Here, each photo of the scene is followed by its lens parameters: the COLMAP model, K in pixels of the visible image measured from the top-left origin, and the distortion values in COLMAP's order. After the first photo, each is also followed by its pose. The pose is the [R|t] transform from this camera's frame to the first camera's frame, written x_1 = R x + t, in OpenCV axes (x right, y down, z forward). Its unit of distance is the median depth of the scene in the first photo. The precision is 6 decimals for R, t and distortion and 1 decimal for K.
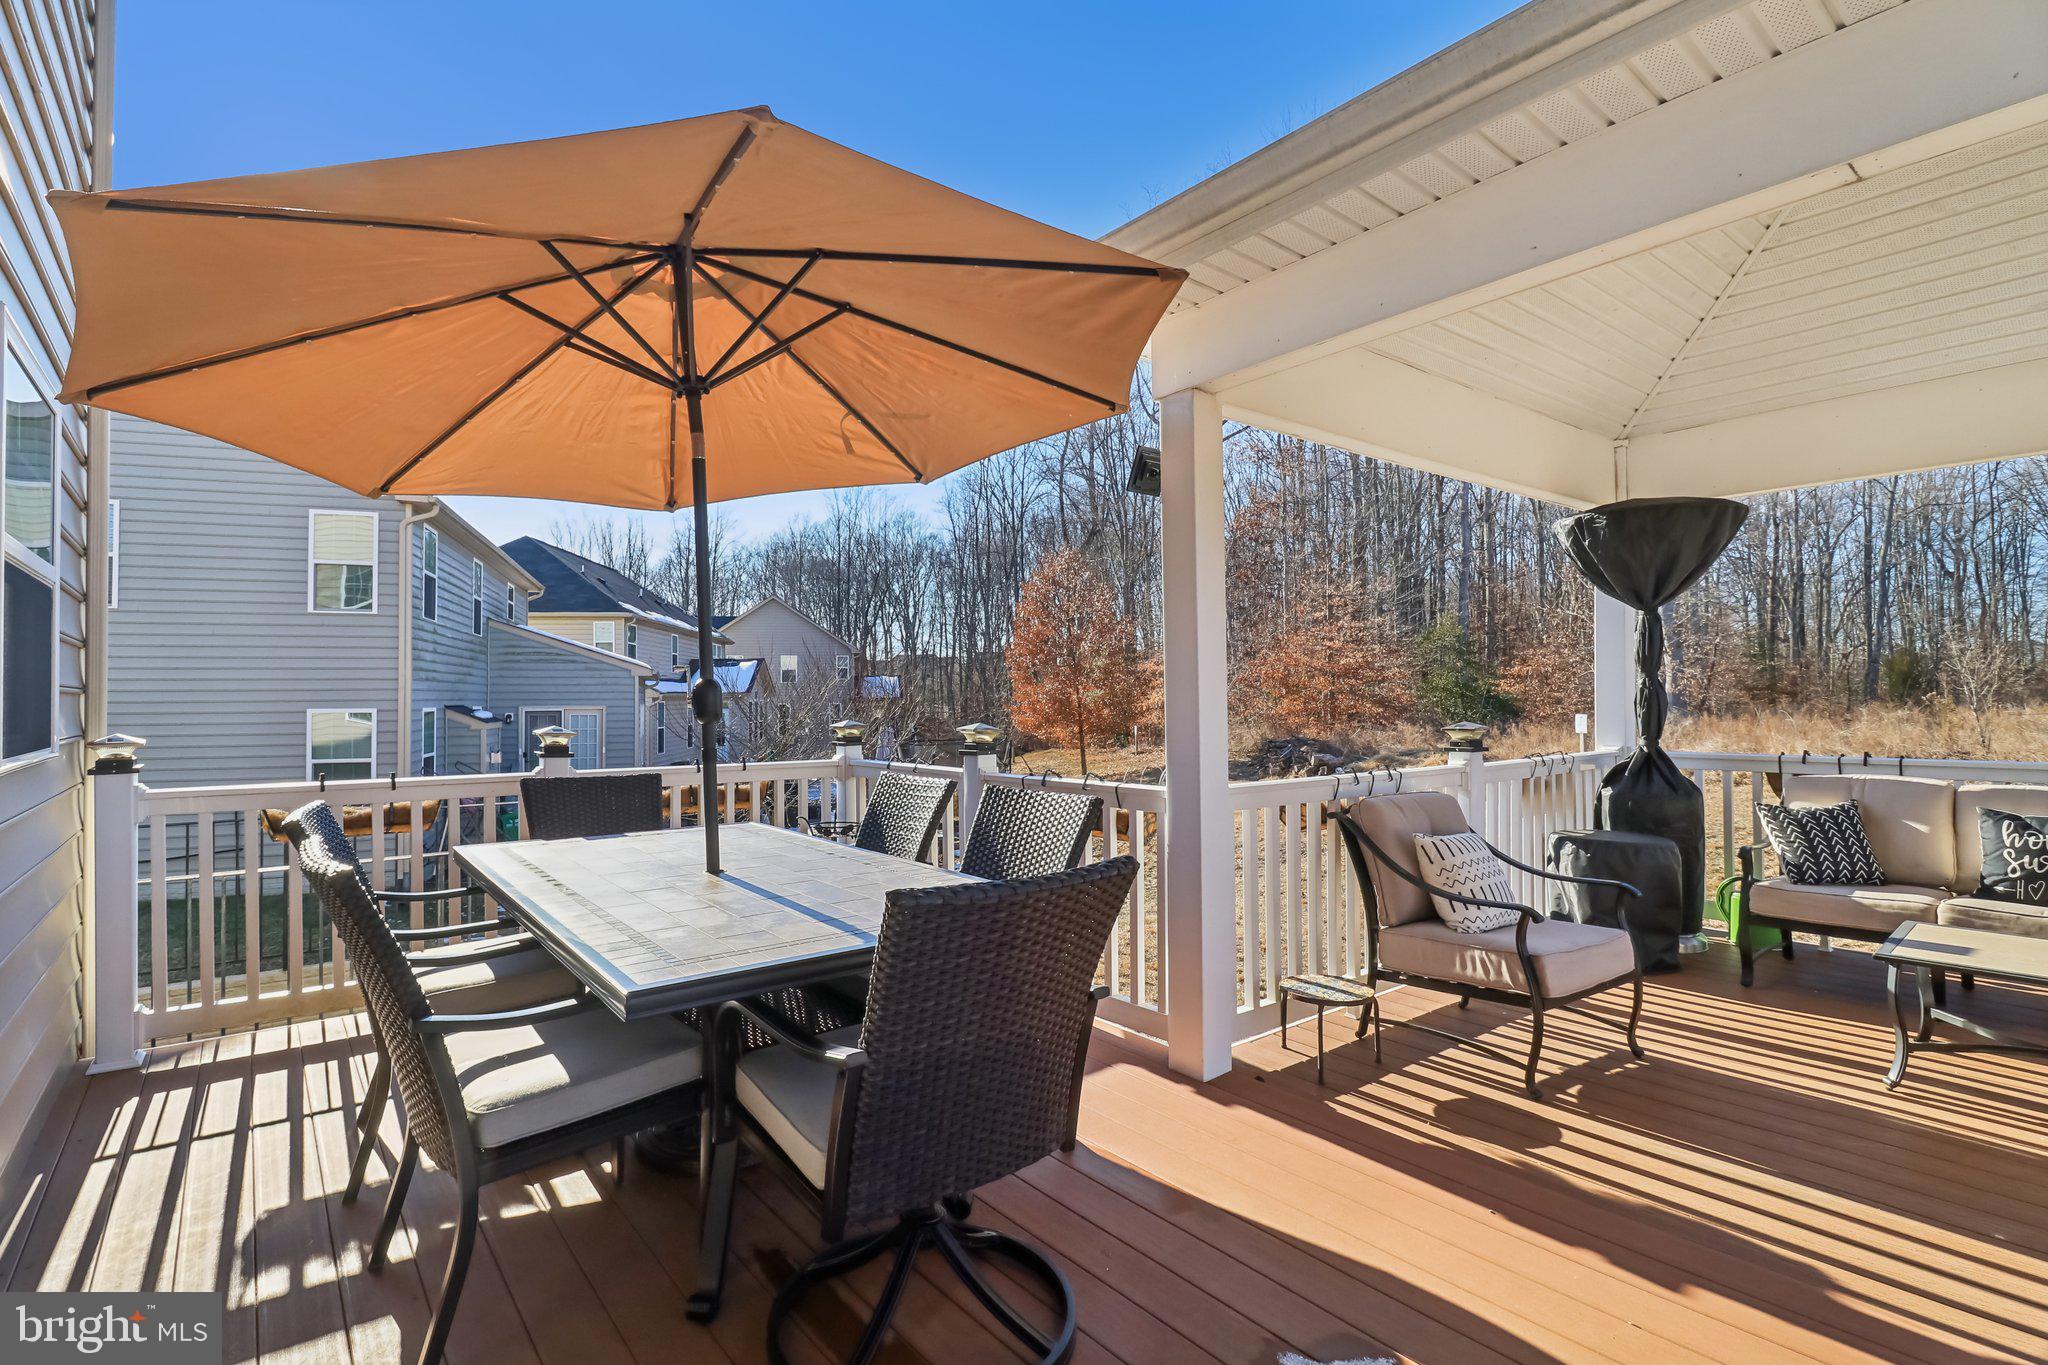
lens RADIAL K [[963.3, 0, 1001.0], [0, 963.3, 687.8], [0, 0, 1]] dist [-0.000518, -0.000524]
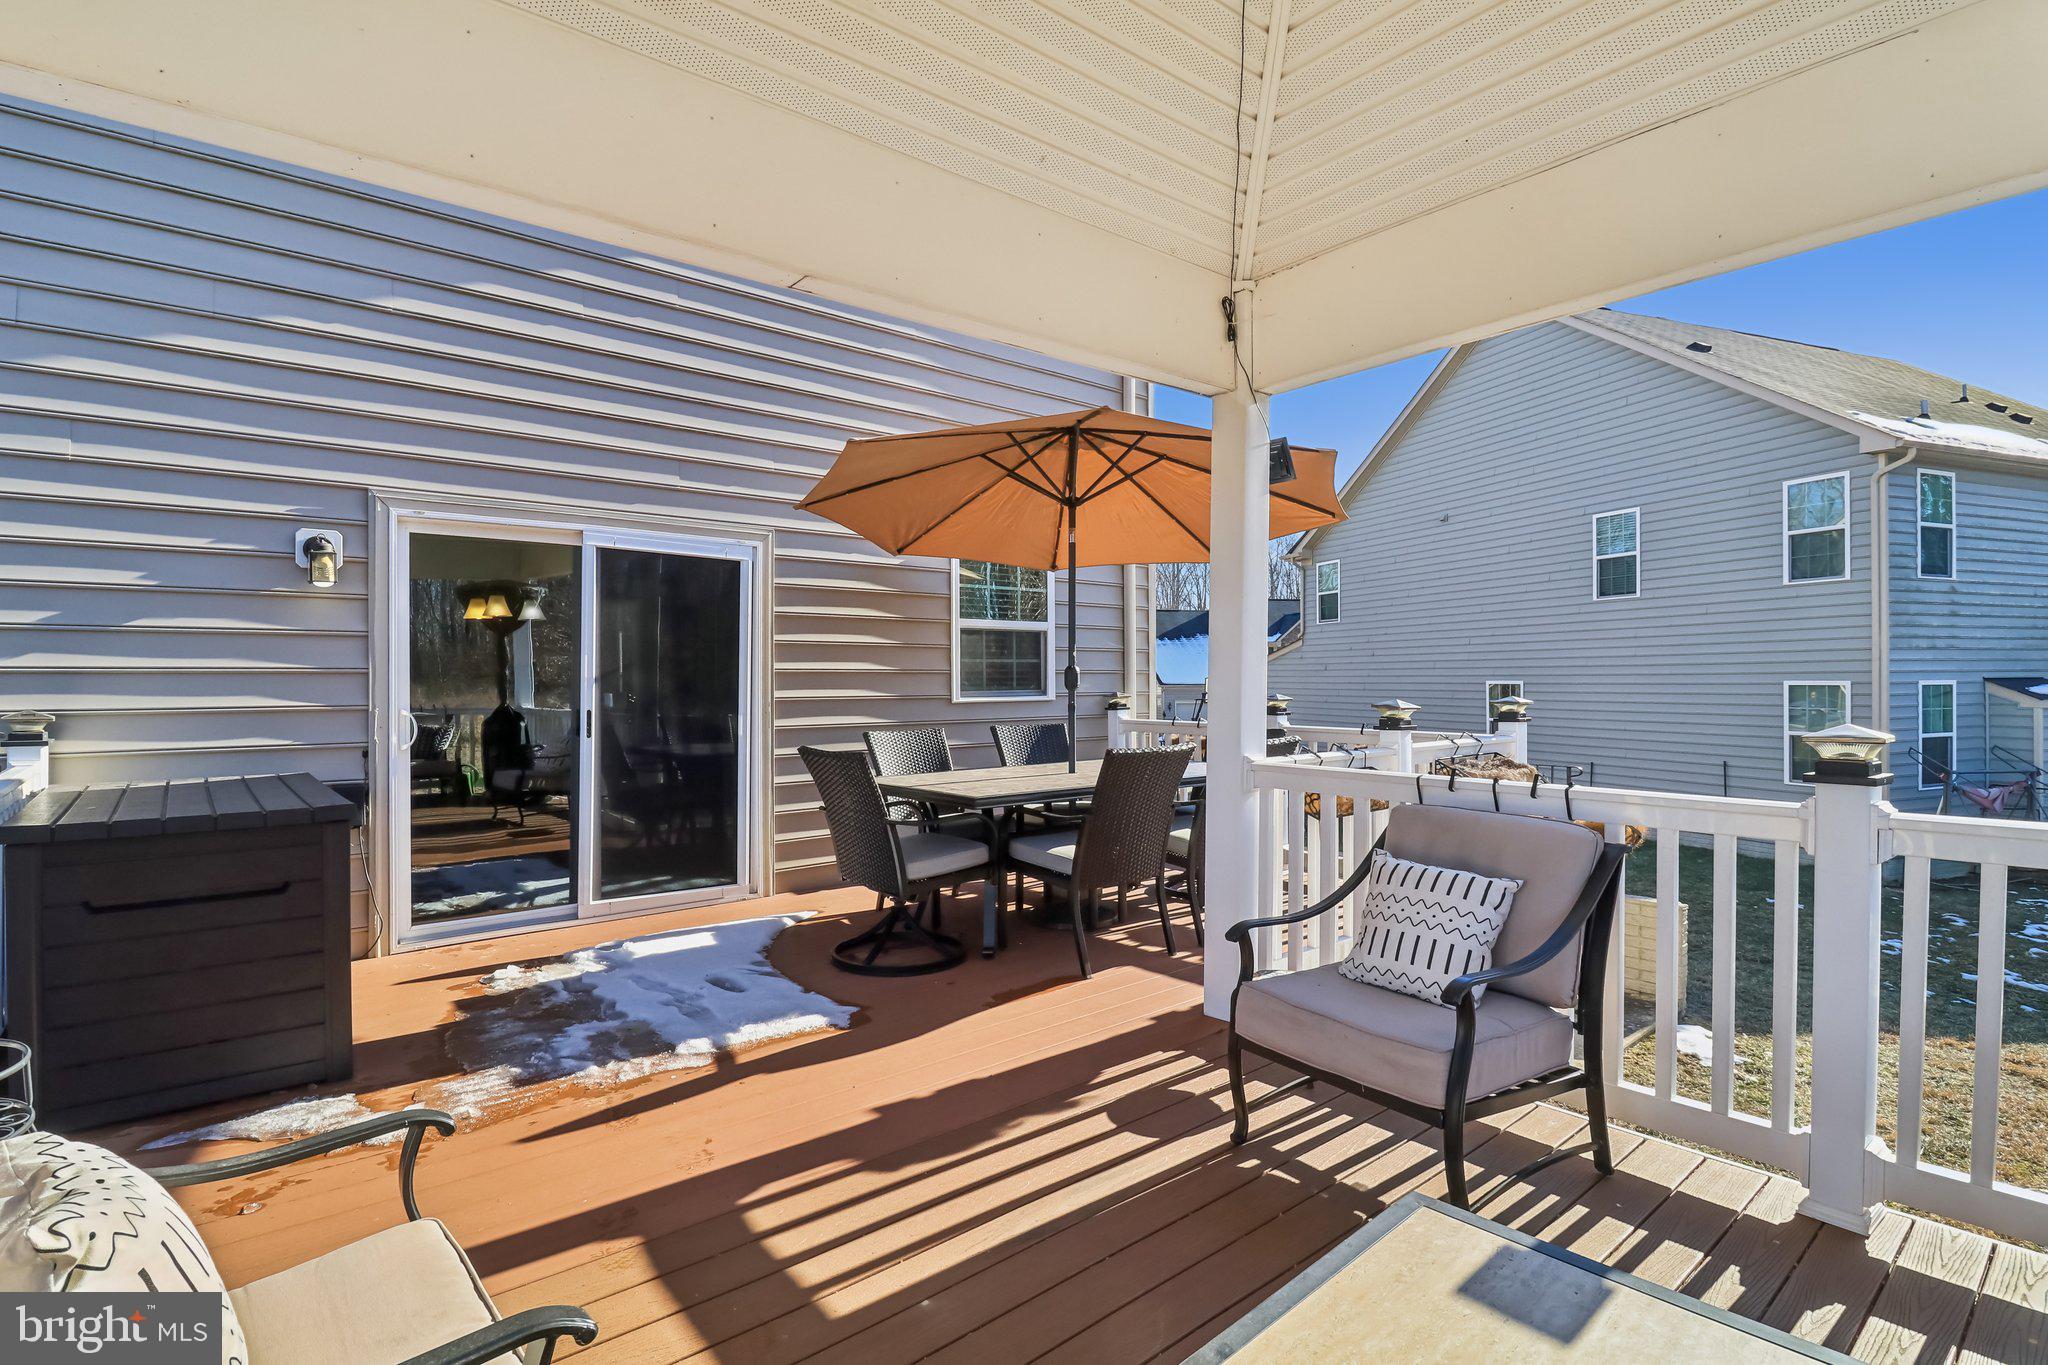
lens RADIAL K [[963.3, 0, 1001.0], [0, 963.3, 687.8], [0, 0, 1]] dist [-0.000518, -0.000524]
pose [[0.036637, 0.013708, -0.999235, 0.269039], [0.016054, 0.999769, 0.014304, 0.001761], [0.999200, -0.016566, 0.036409, 0.148702]]
